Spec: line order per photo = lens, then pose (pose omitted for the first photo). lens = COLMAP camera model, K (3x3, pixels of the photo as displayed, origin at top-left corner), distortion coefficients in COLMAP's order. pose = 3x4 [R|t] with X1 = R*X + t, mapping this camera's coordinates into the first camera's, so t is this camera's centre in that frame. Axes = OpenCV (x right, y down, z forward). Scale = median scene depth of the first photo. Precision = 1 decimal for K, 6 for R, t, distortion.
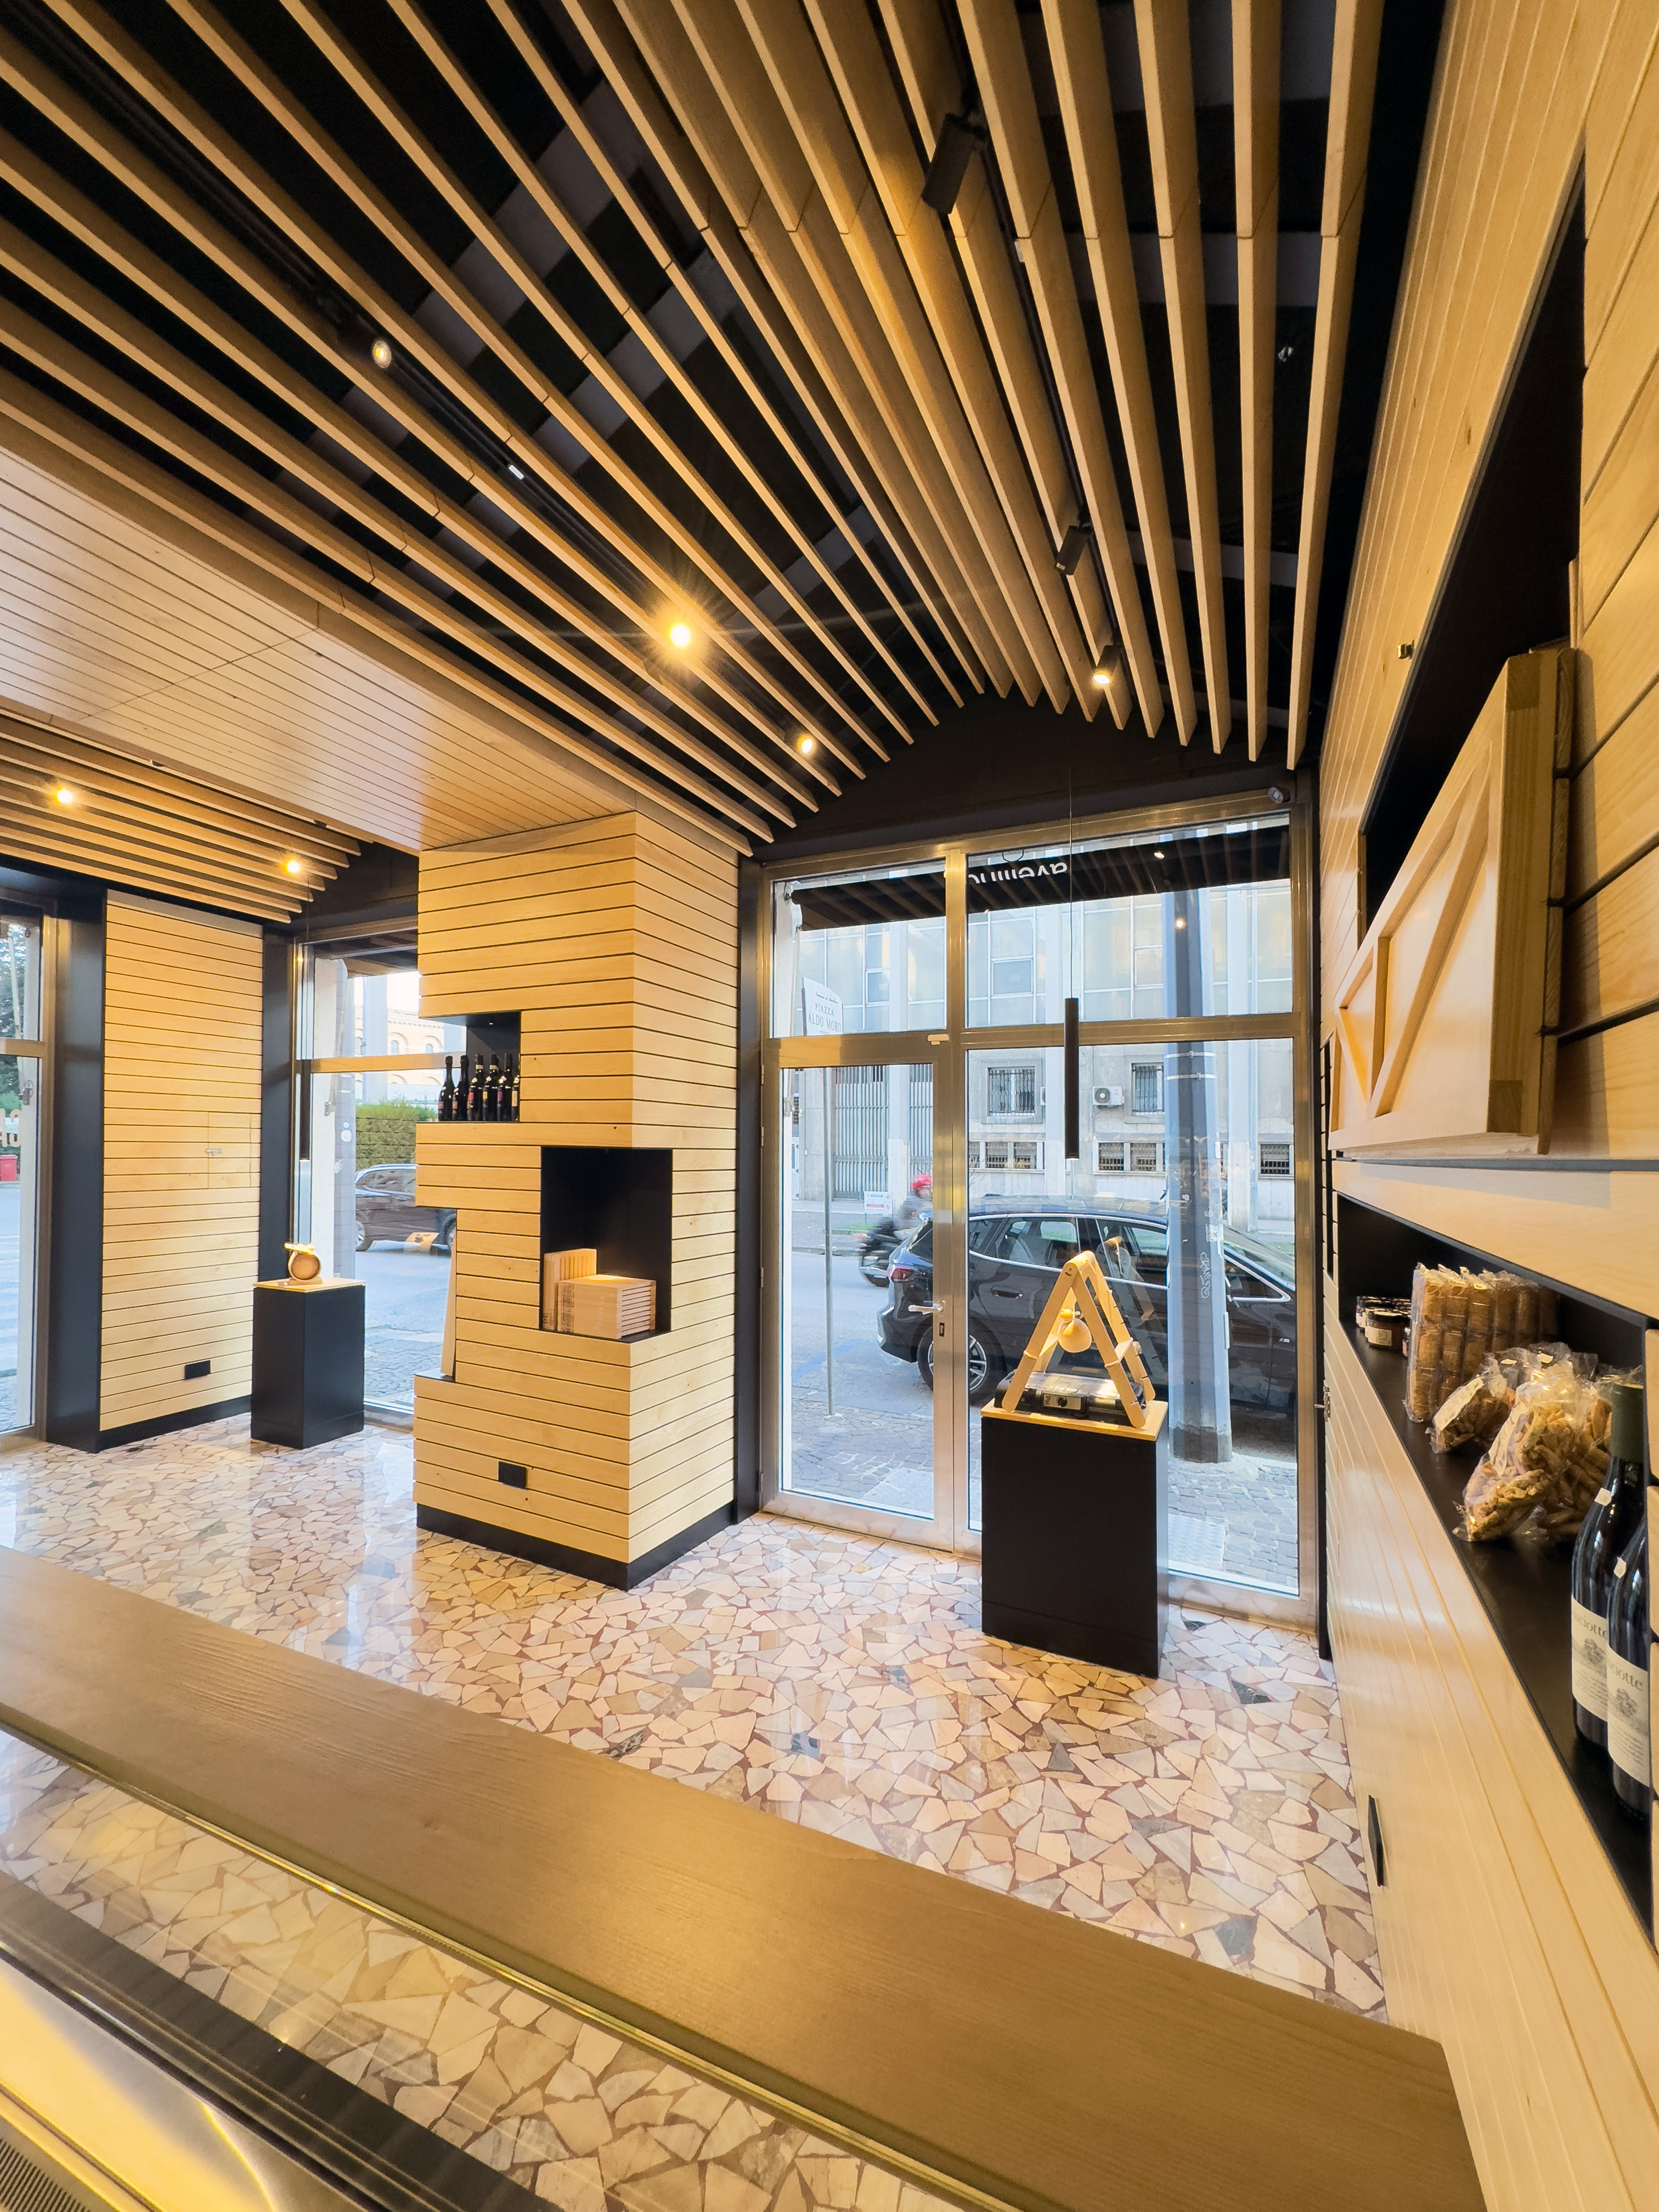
lens RADIAL K [[996.5, 0, 997.0], [0, 996.5, 1105.8], [0, 0, 1]] dist [-0.001836, 0.000262]
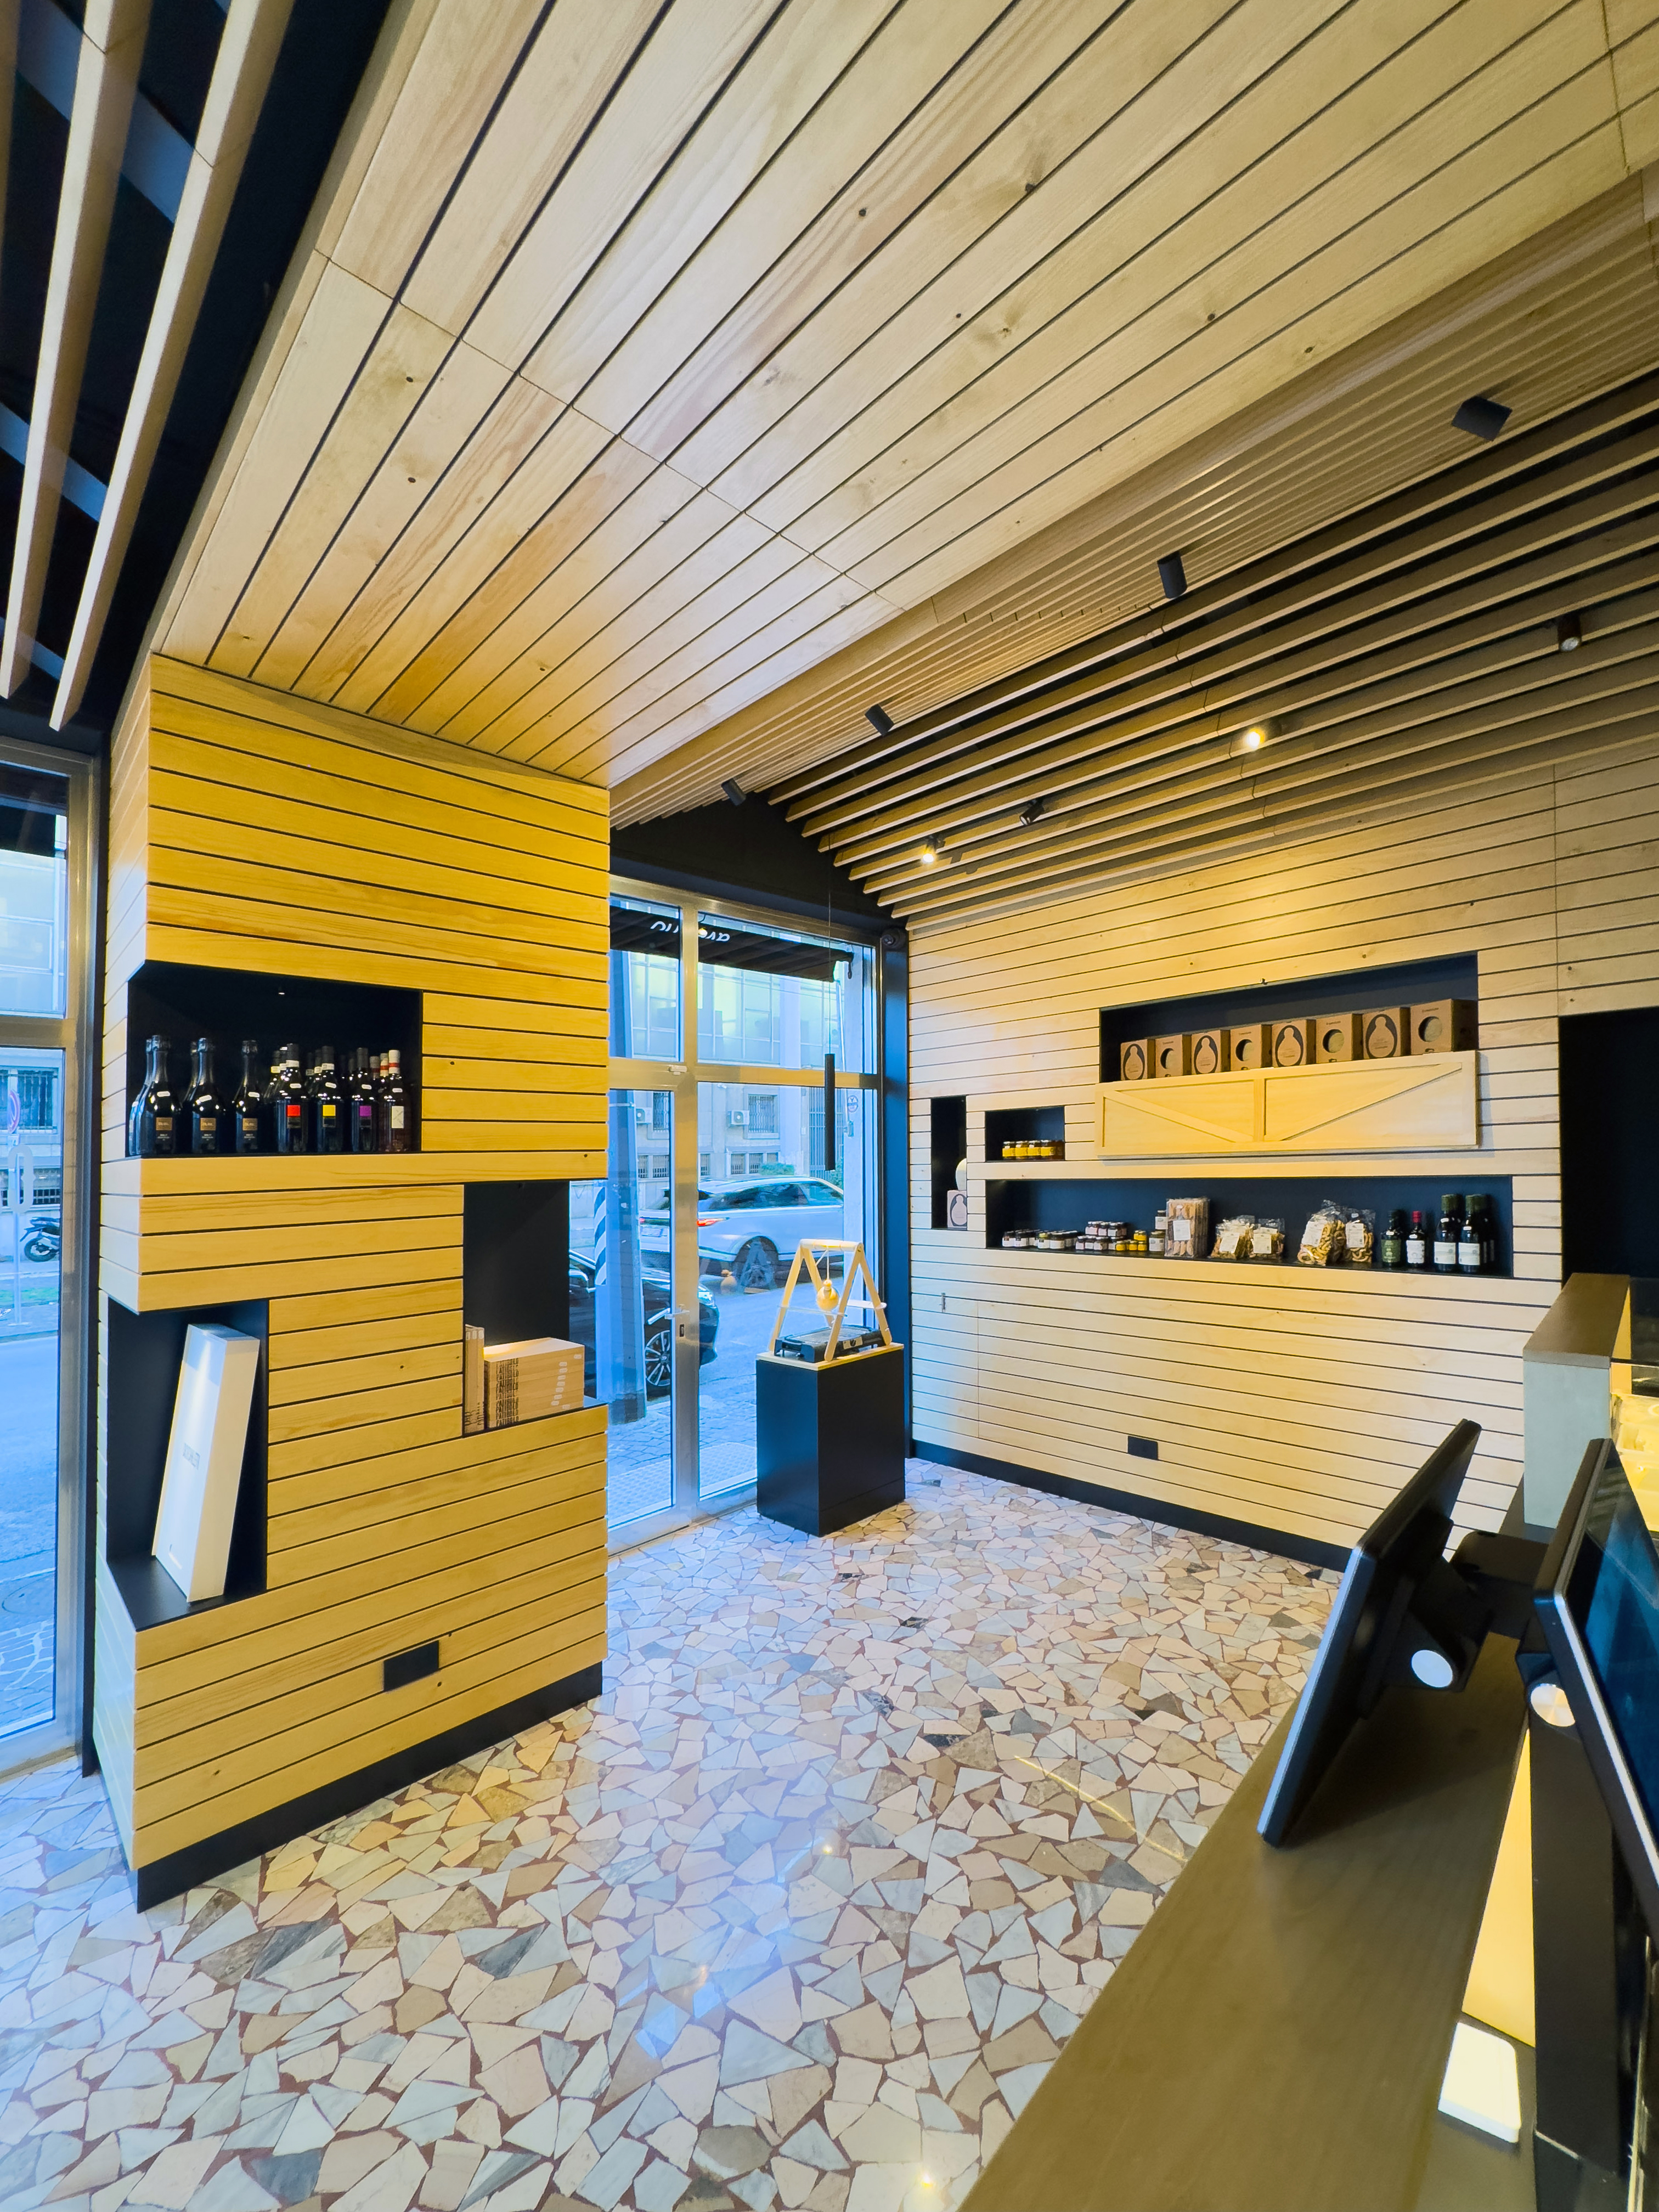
lens RADIAL K [[985.5, 0, 755.3], [0, 985.5, 1121.6], [0, 0, 1]] dist [-0.000855, -0.001135]
pose [[0.320259, 0.010987, 0.947266, -1.082033], [-0.010627, 0.999911, -0.008005, -0.001426], [-0.947271, -0.007503, 0.320347, 0.573875]]
